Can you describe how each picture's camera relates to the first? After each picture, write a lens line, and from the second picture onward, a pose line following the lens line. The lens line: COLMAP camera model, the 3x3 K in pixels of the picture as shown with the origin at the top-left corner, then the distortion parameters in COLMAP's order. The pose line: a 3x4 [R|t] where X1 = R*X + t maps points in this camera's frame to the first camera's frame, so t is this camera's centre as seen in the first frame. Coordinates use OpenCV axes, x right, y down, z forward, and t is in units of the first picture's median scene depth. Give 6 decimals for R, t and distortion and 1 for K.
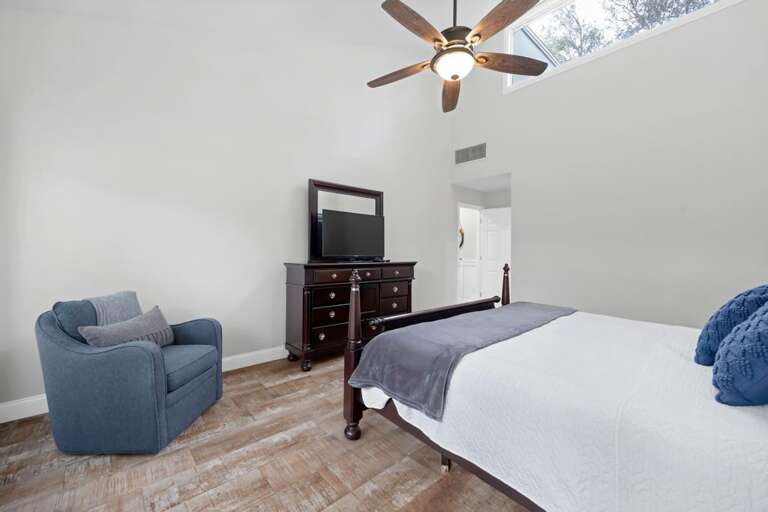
lens RADIAL K [[302.2, 0, 384.0], [0, 302.2, 256.0], [0, 0, 1]] dist [0.000744, -0.000009]
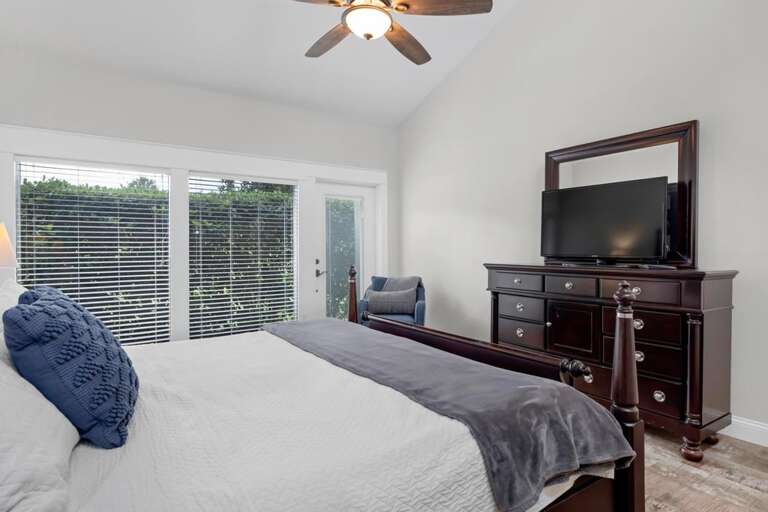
lens RADIAL K [[420.6, 0, 384.0], [0, 420.6, 256.0], [0, 0, 1]] dist [0.000498, 0.000124]
pose [[-0.125821, 0.010955, -0.991992, 0.808446], [-0.013237, 0.999831, 0.012720, -0.006527], [0.991965, 0.014732, -0.125655, 0.702878]]
